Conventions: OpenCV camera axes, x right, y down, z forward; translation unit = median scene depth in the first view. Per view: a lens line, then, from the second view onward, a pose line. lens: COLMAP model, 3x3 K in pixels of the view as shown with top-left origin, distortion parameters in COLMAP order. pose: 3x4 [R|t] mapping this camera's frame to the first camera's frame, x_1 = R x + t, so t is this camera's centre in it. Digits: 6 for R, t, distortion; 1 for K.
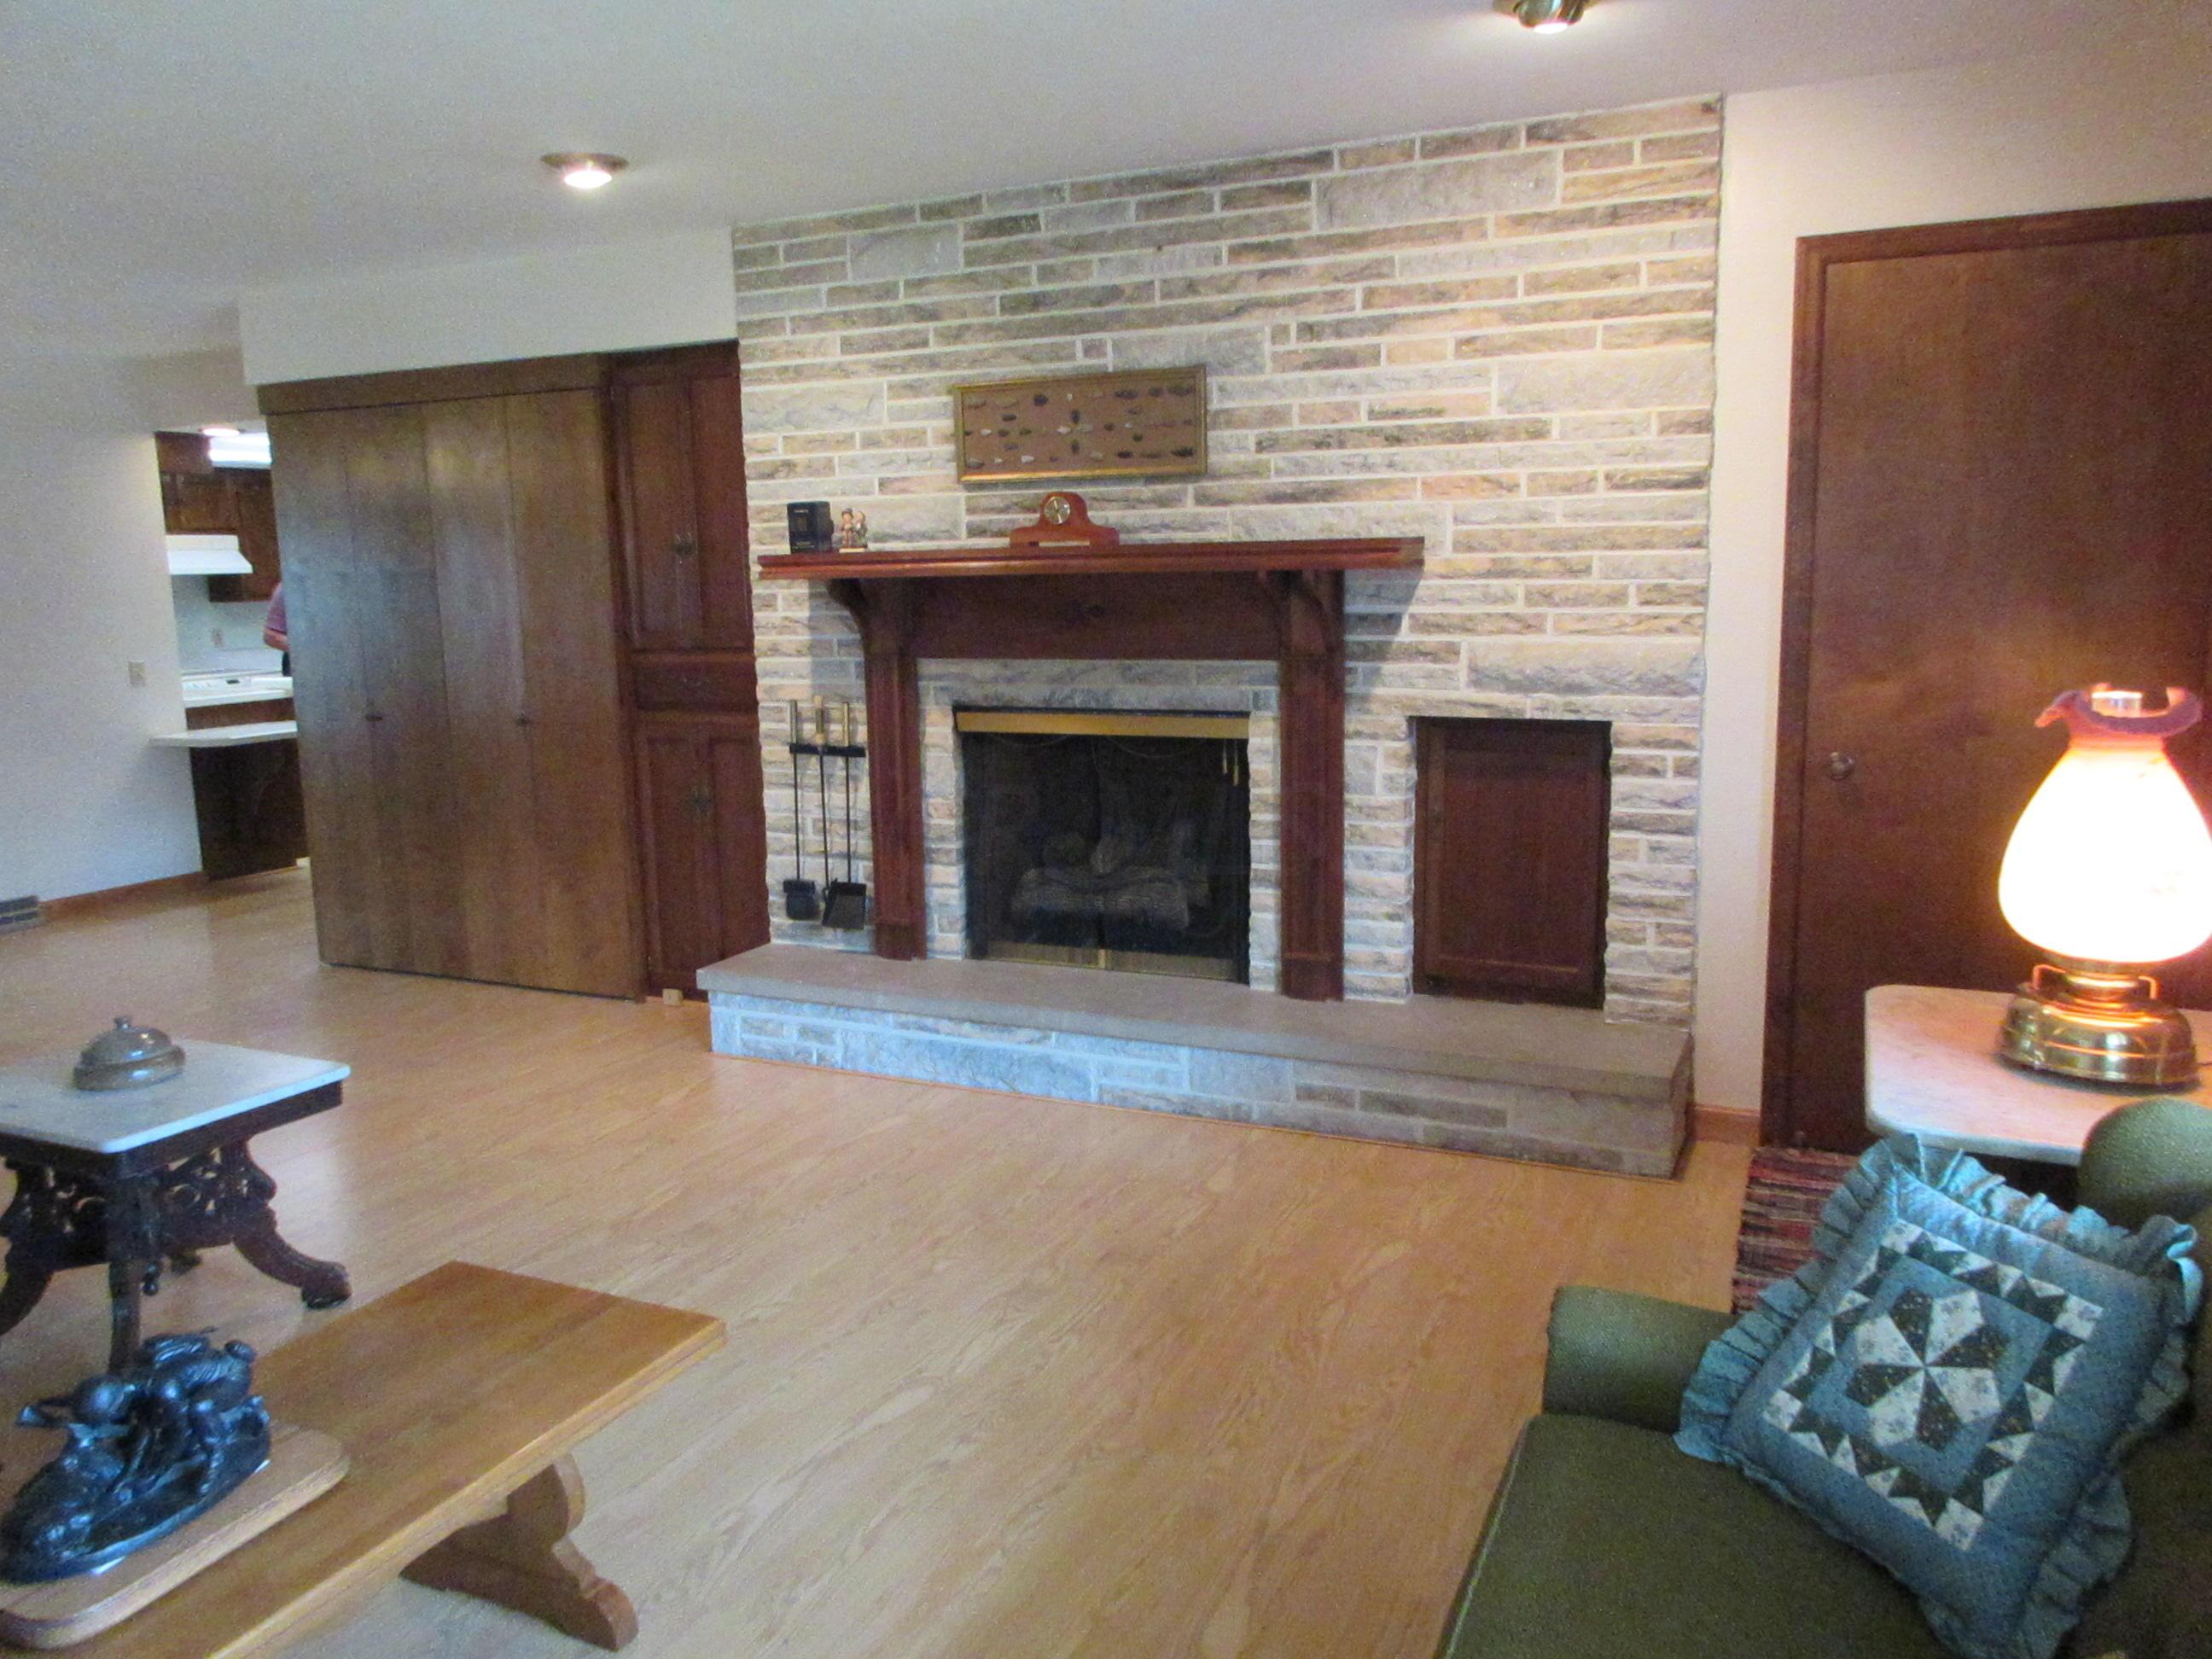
lens RADIAL K [[1649.4, 0, 1113.6], [0, 1649.4, 826.0], [0, 0, 1]] dist [0.002092, 0.007909]
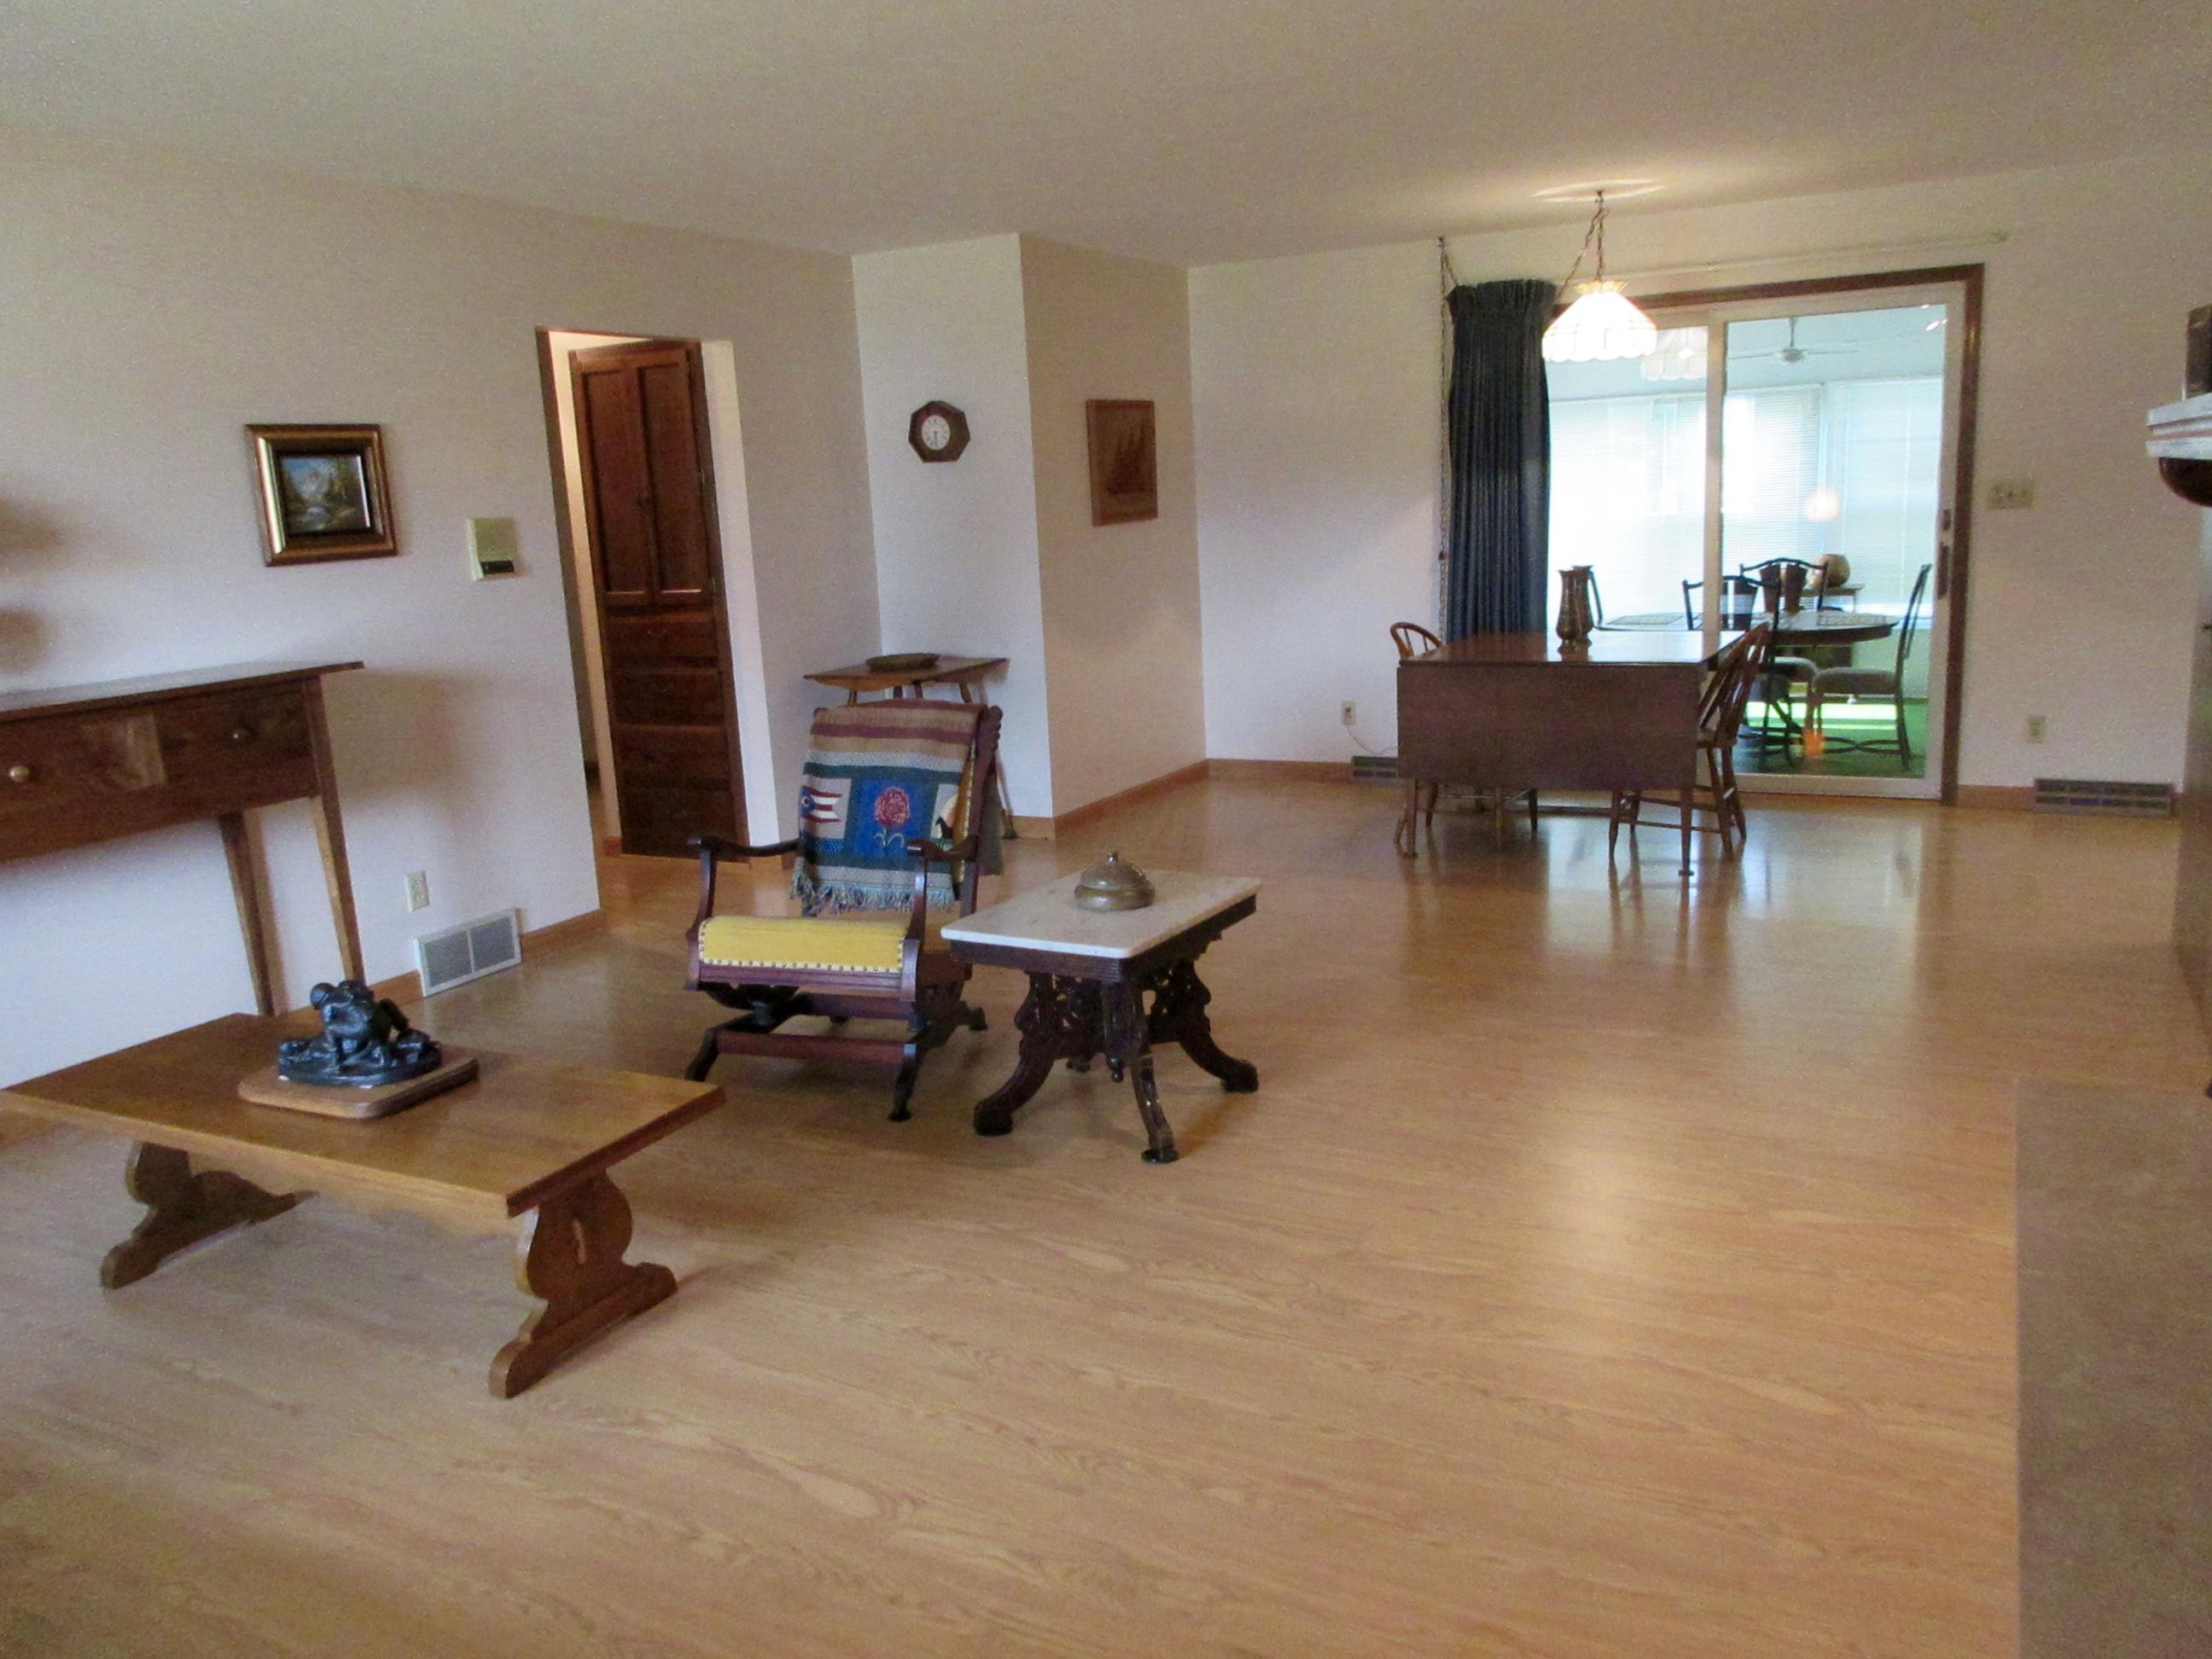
lens RADIAL K [[1649.4, 0, 1106.5], [0, 1649.4, 824.6], [0, 0, 1]] dist [0.002092, 0.007909]
pose [[-0.034627, 0.229573, -0.972675, 0.405003], [-0.114041, 0.965994, 0.232056, -0.130873], [0.992872, 0.118960, -0.007269, 0.720999]]
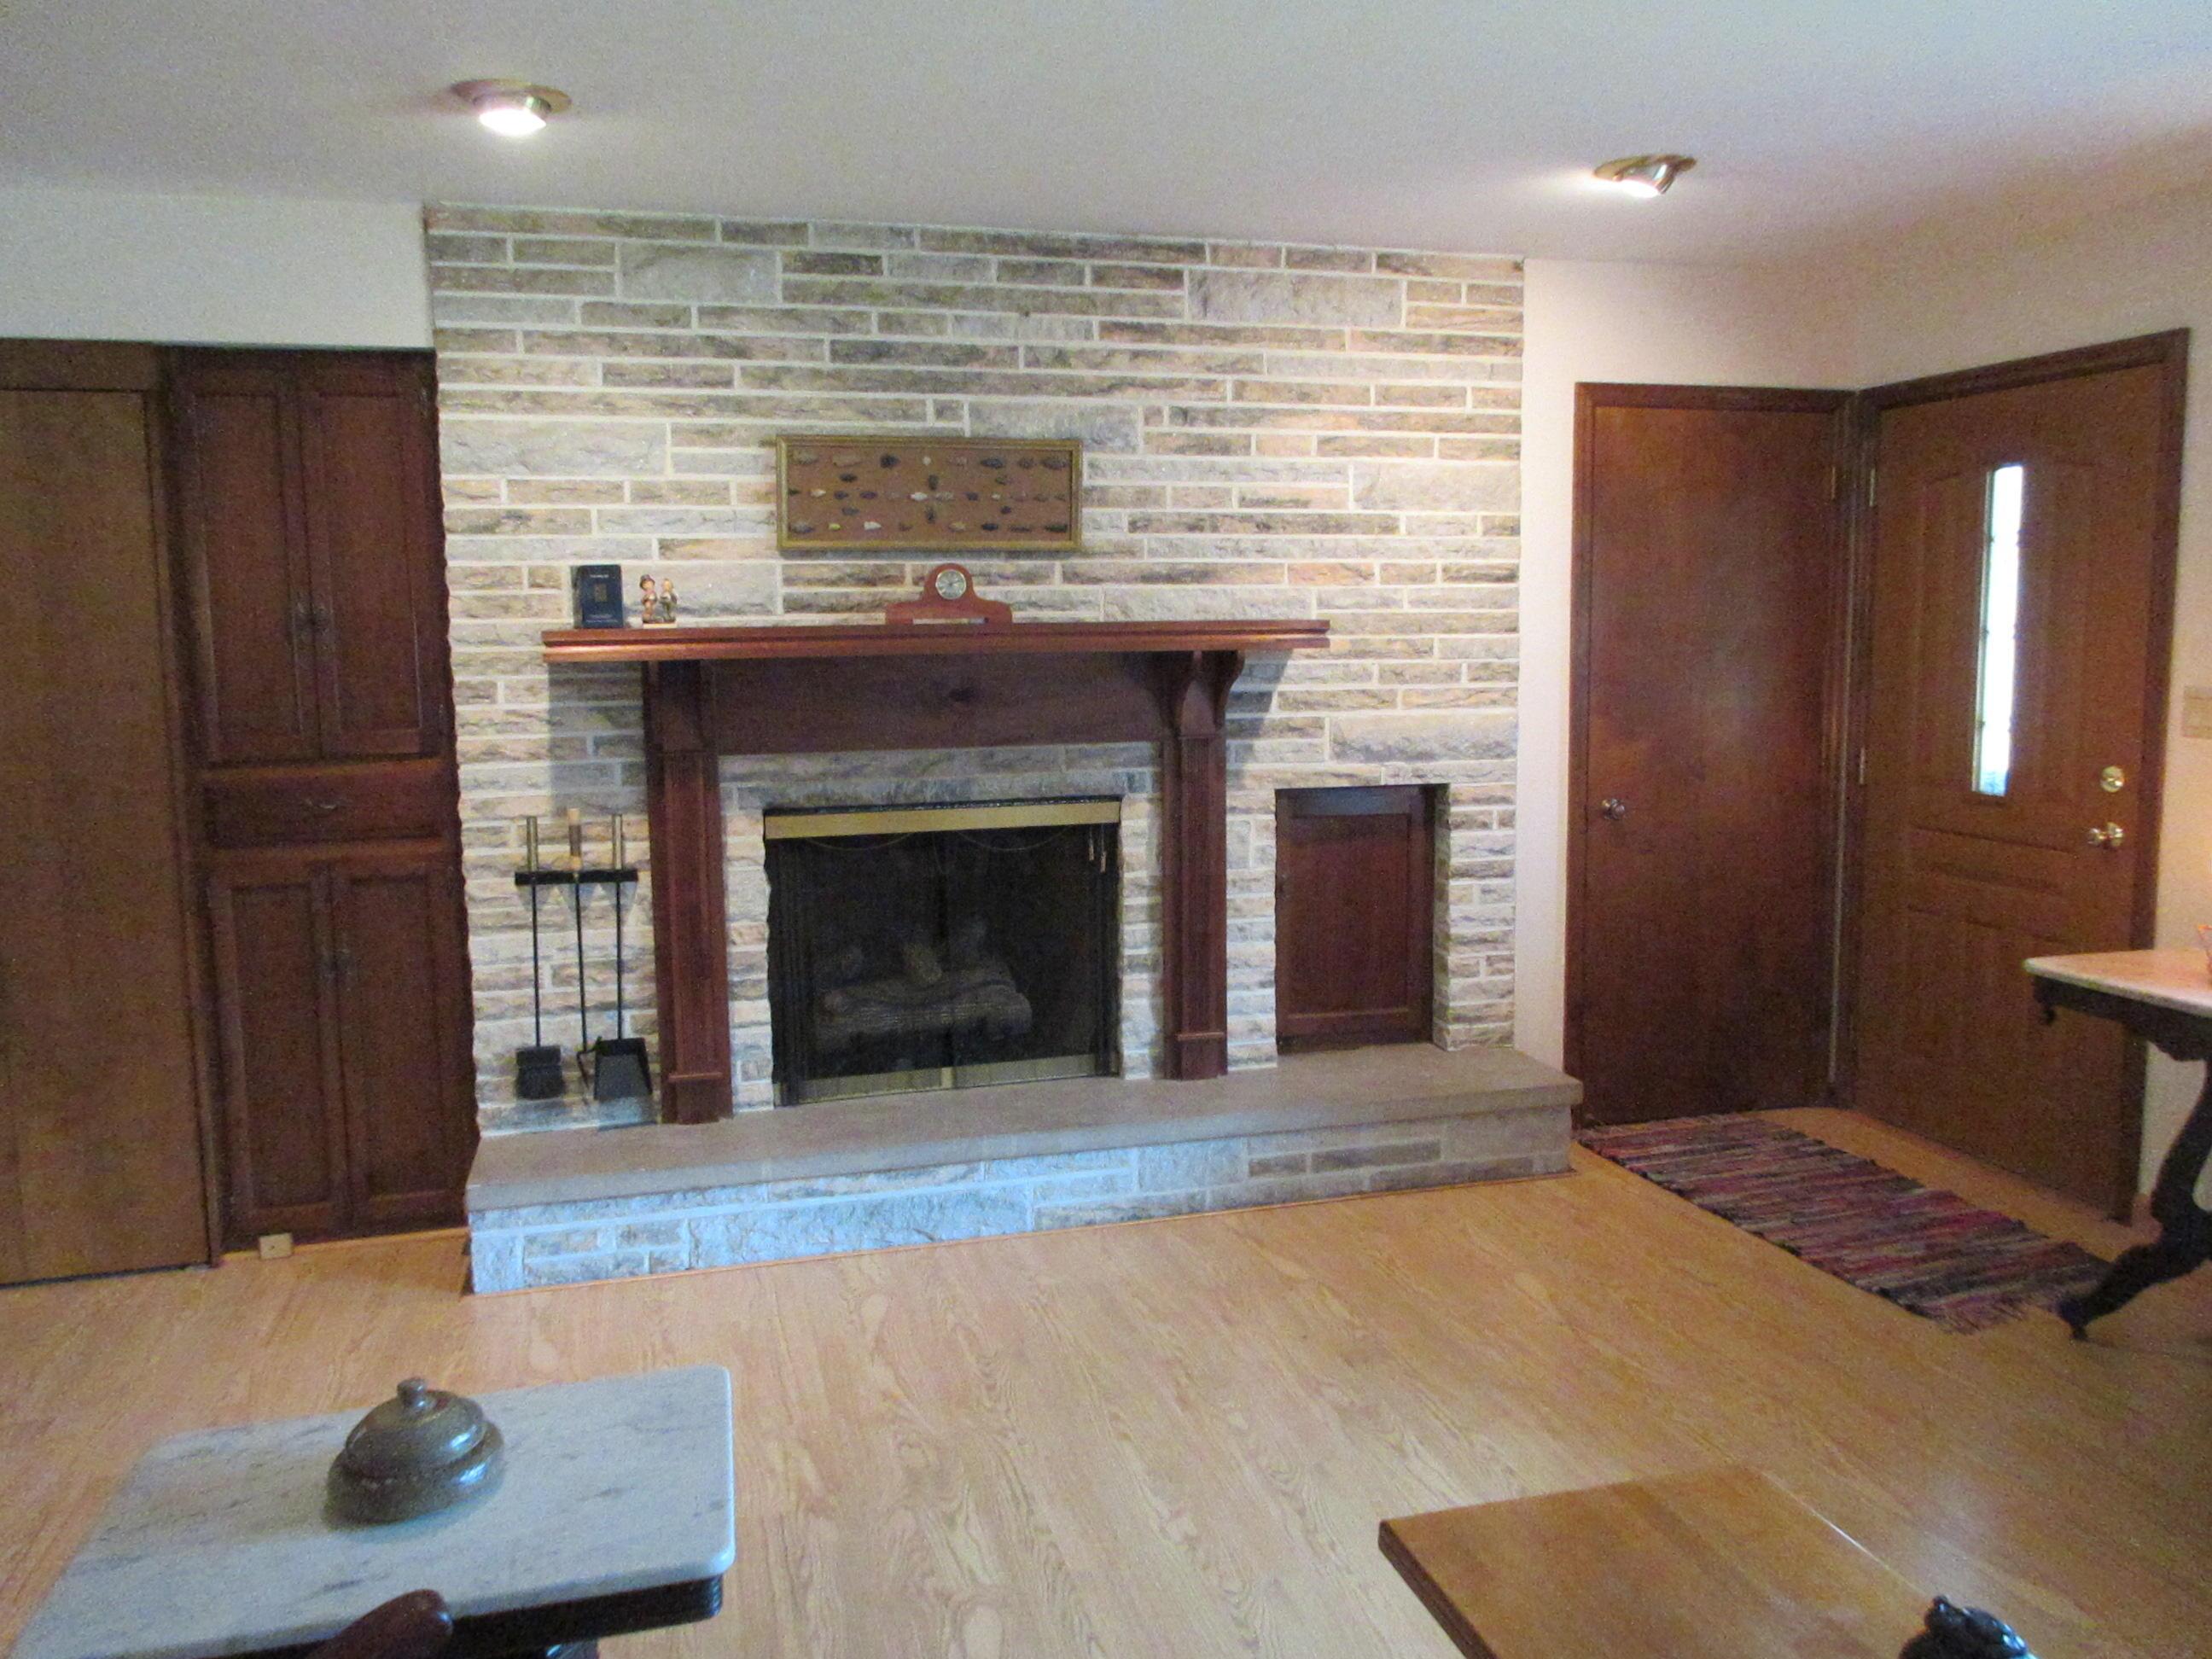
lens RADIAL K [[1649.4, 0, 1107.6], [0, 1649.4, 823.0], [0, 0, 1]] dist [0.002092, 0.007909]
pose [[0.760467, -0.066158, 0.645998, -0.560062], [0.099792, 0.994886, -0.015587, -0.038602], [-0.641663, 0.076319, 0.763180, 0.263569]]
